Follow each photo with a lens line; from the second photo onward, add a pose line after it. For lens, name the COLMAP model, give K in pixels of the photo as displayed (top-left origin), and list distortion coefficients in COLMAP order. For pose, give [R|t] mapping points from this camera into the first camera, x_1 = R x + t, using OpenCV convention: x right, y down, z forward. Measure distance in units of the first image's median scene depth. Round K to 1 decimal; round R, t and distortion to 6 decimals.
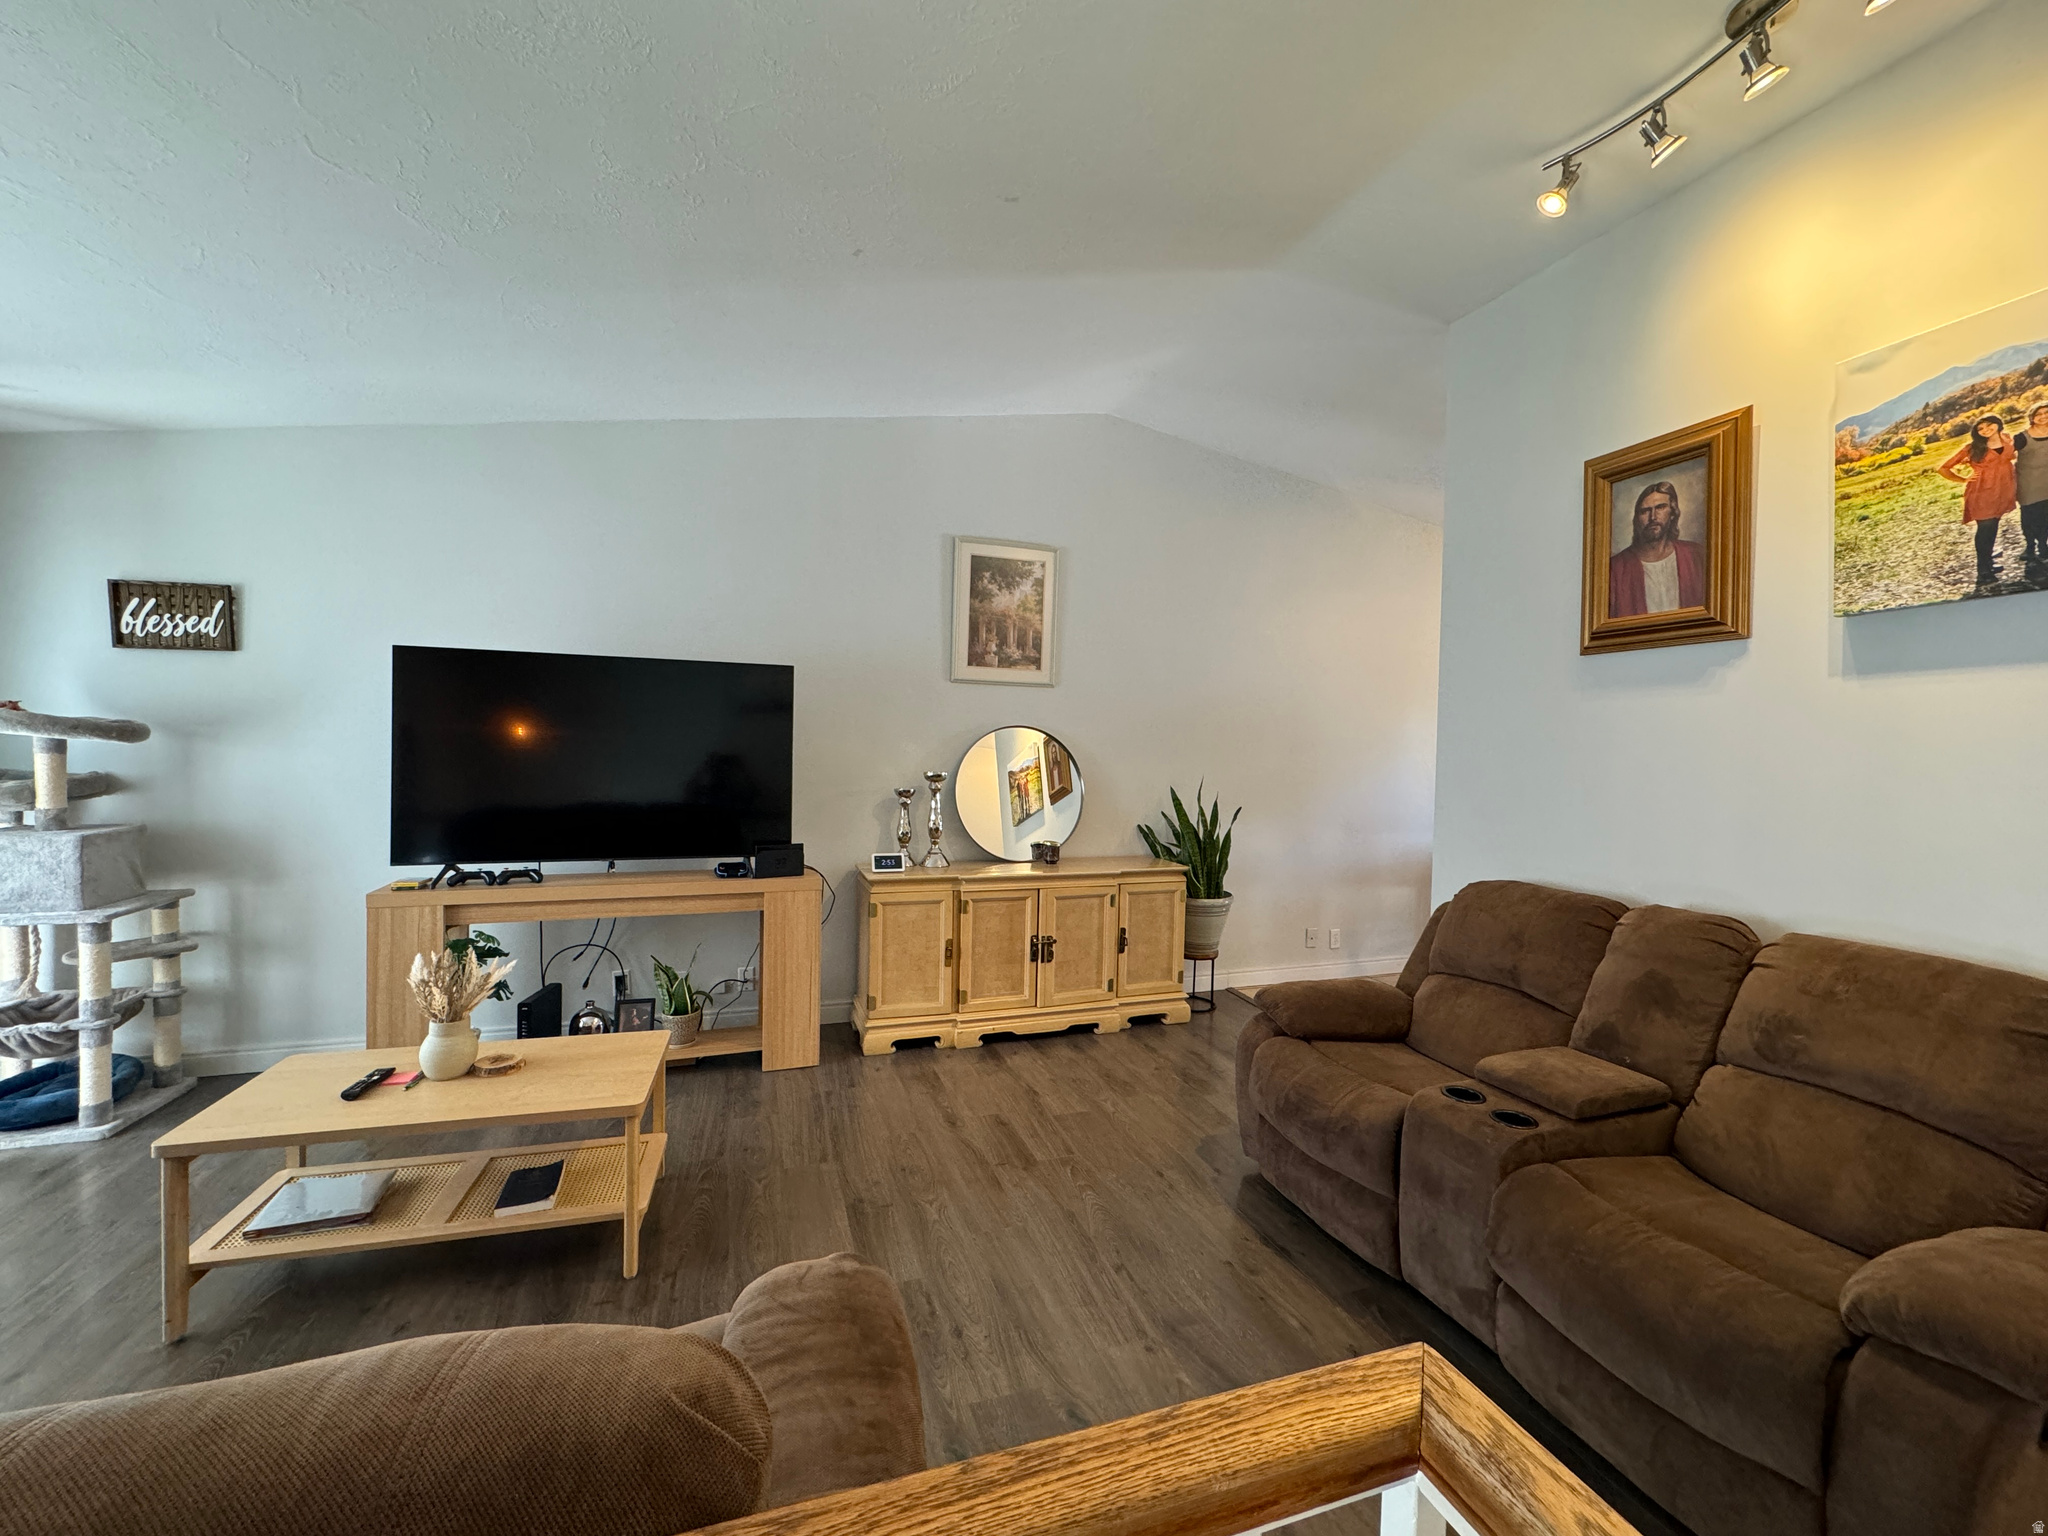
lens RADIAL K [[822.1, 0, 1024.9], [0, 822.1, 763.8], [0, 0, 1]] dist [-0.001608, 0.000173]
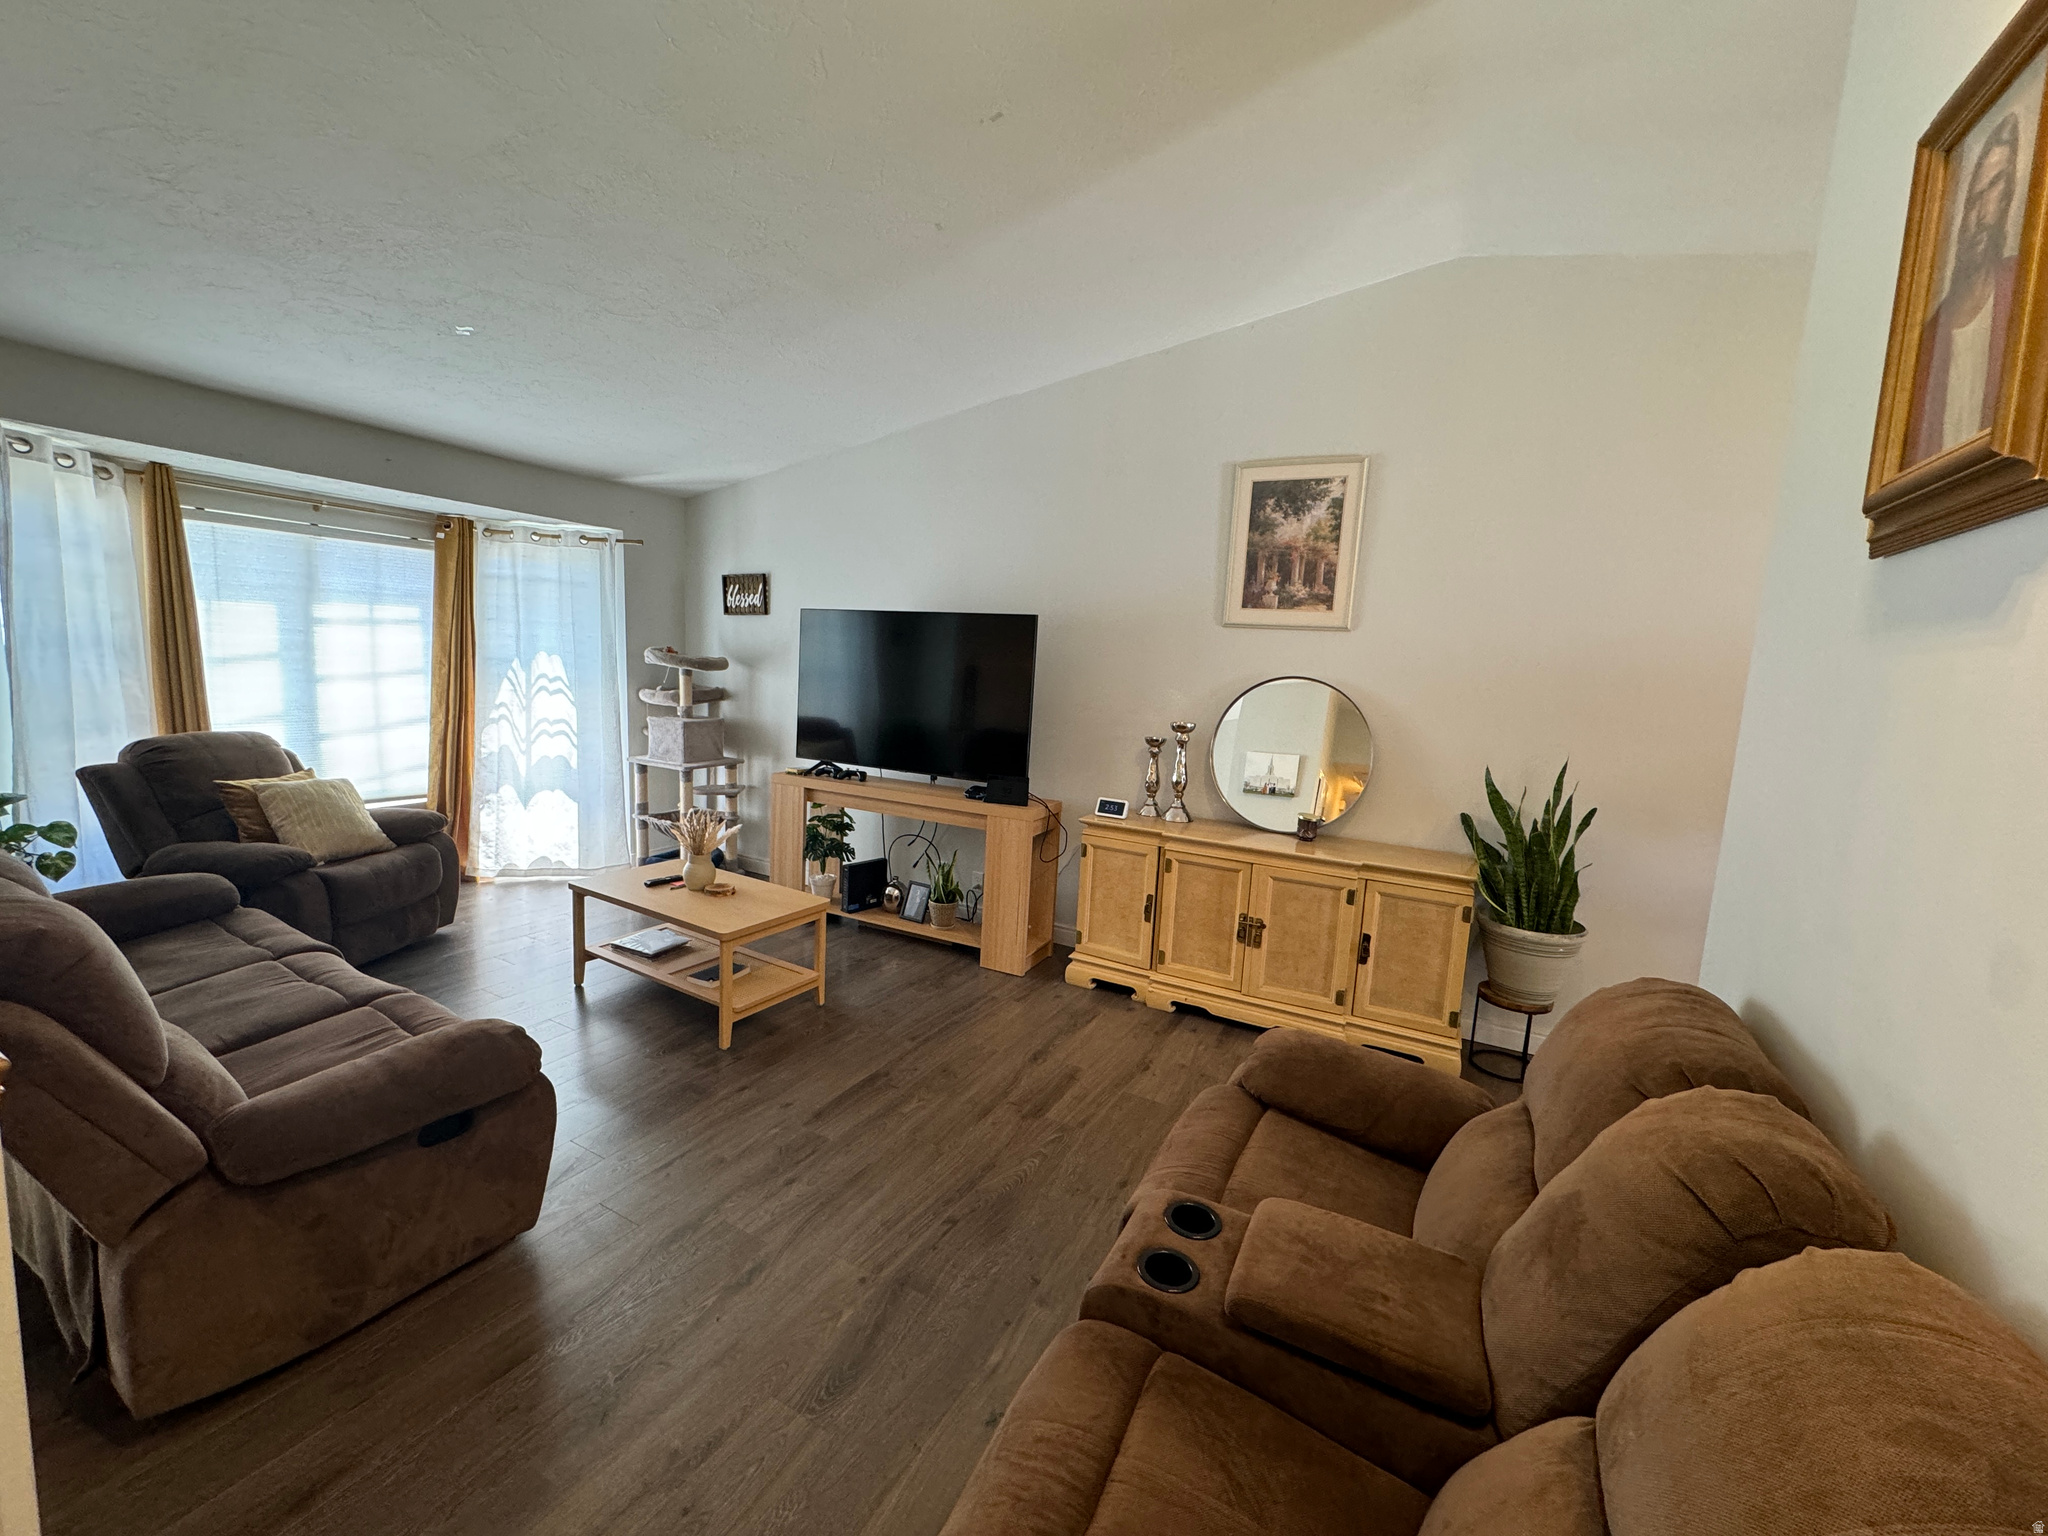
lens RADIAL K [[822.1, 0, 1018.4], [0, 822.1, 762.7], [0, 0, 1]] dist [-0.001608, 0.000173]
pose [[0.677922, 0.105907, -0.727465, 0.490479], [-0.055594, 0.994120, 0.092920, -0.023358], [0.733029, -0.022550, 0.679824, 0.228249]]
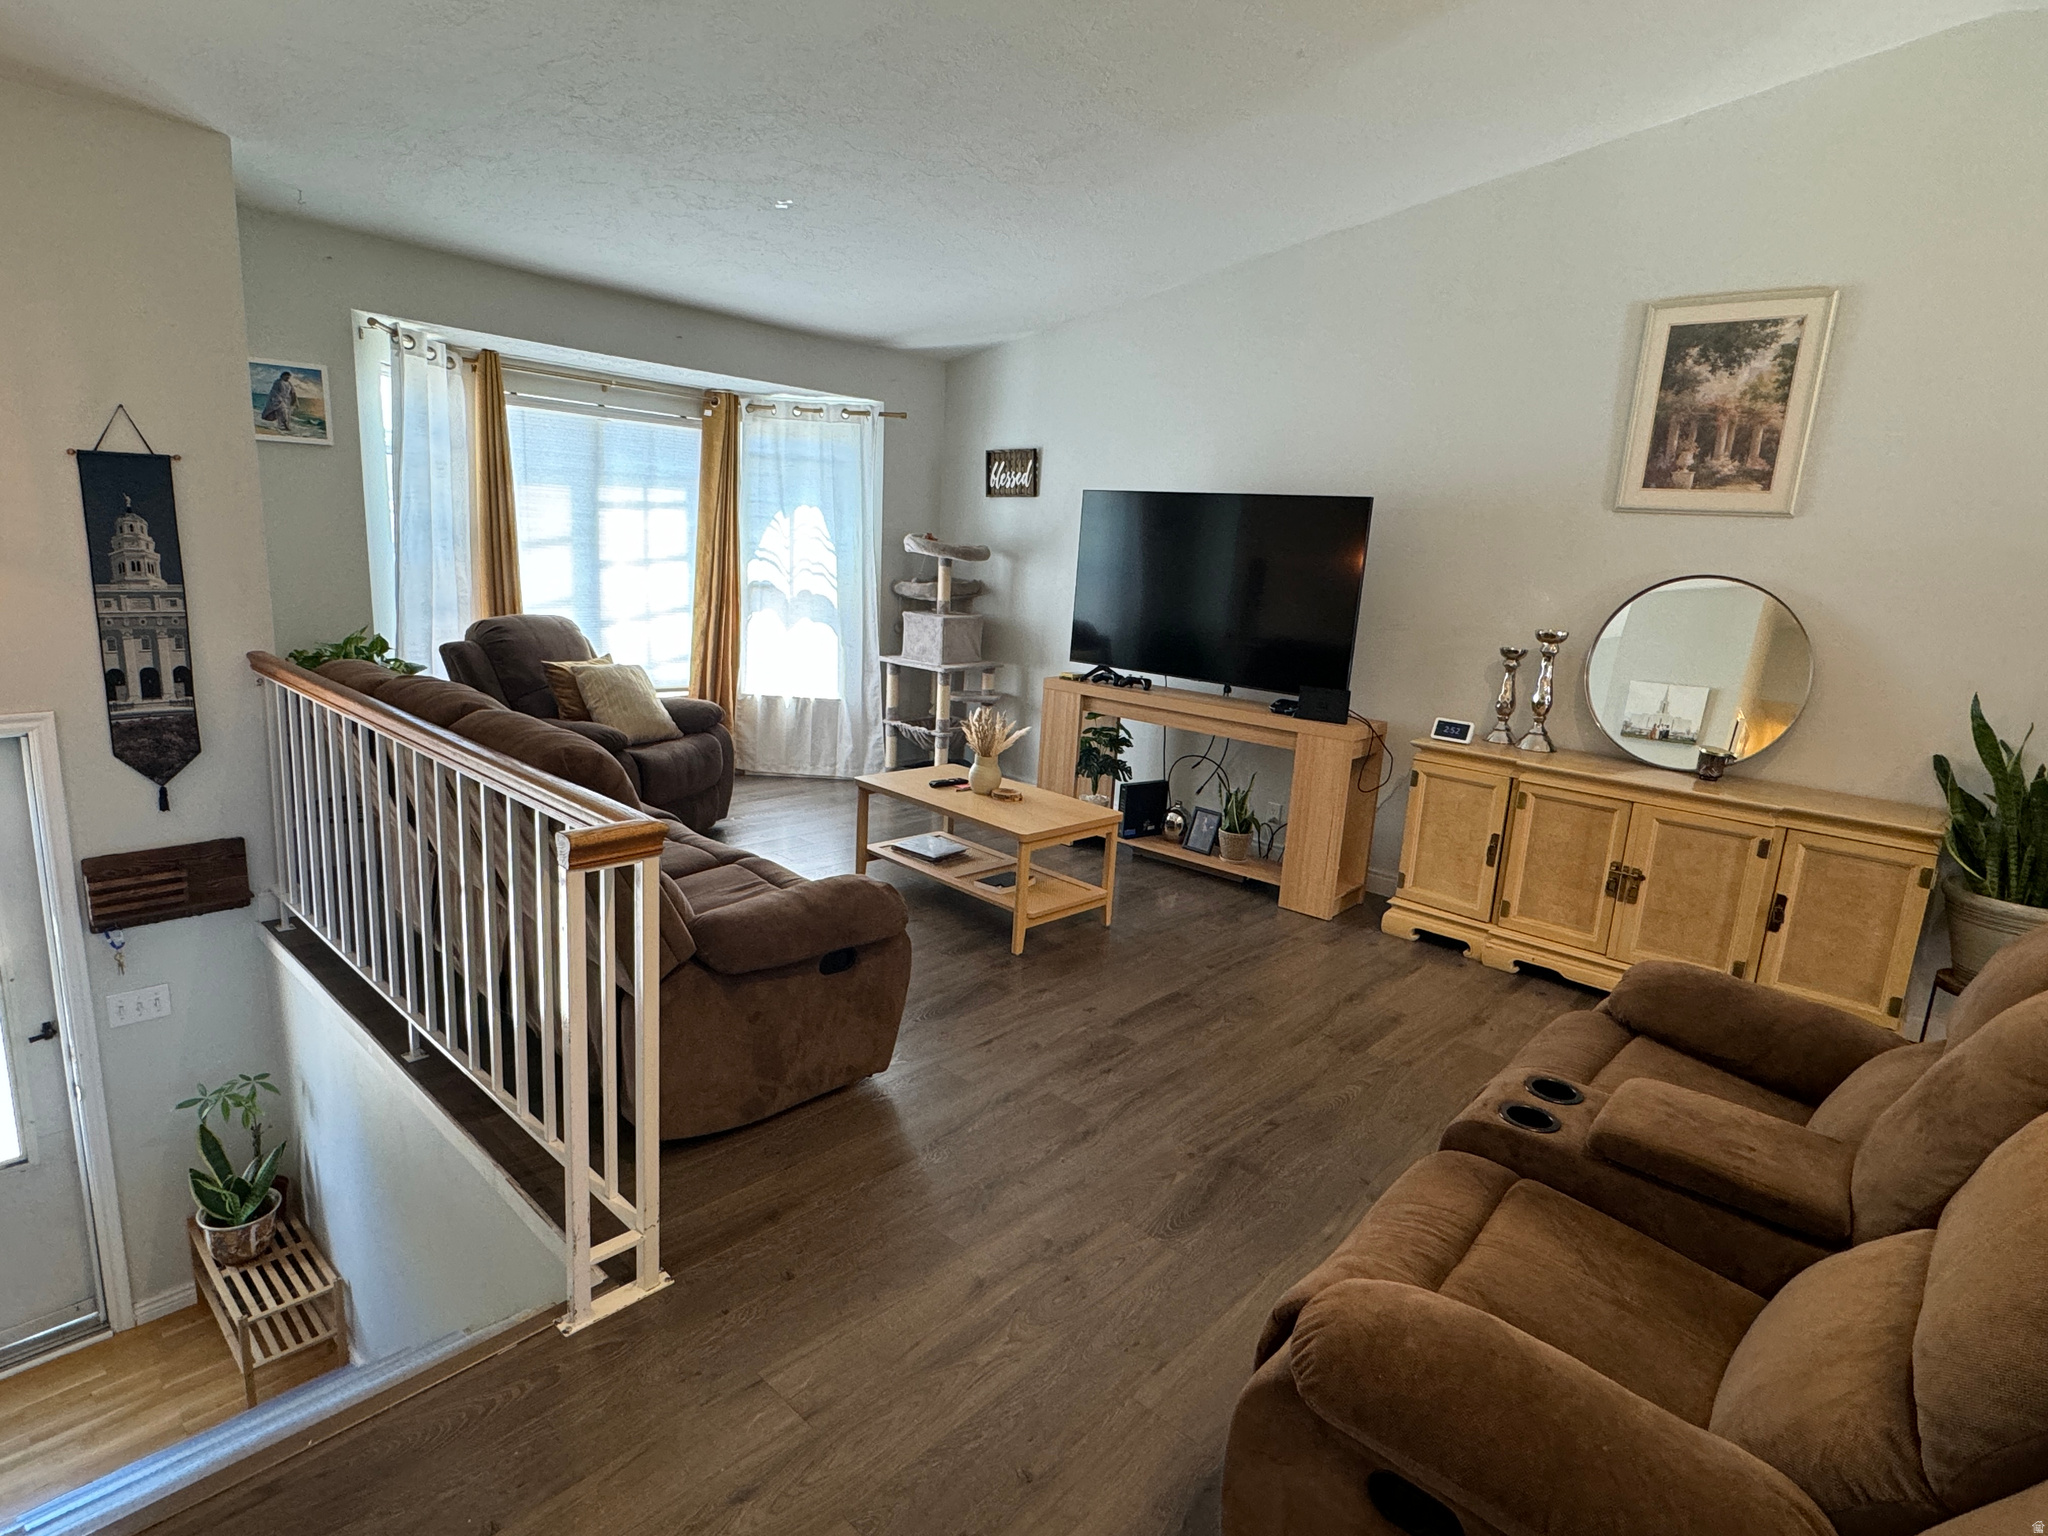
lens RADIAL K [[1082.6, 0, 1019.6], [0, 1082.6, 760.7], [0, 0, 1]] dist [-0.004566, 0.003147]
pose [[0.482121, 0.184901, -0.856371, 0.584913], [-0.070231, 0.982486, 0.172592, -0.010928], [0.873285, -0.023066, 0.486663, 0.064399]]
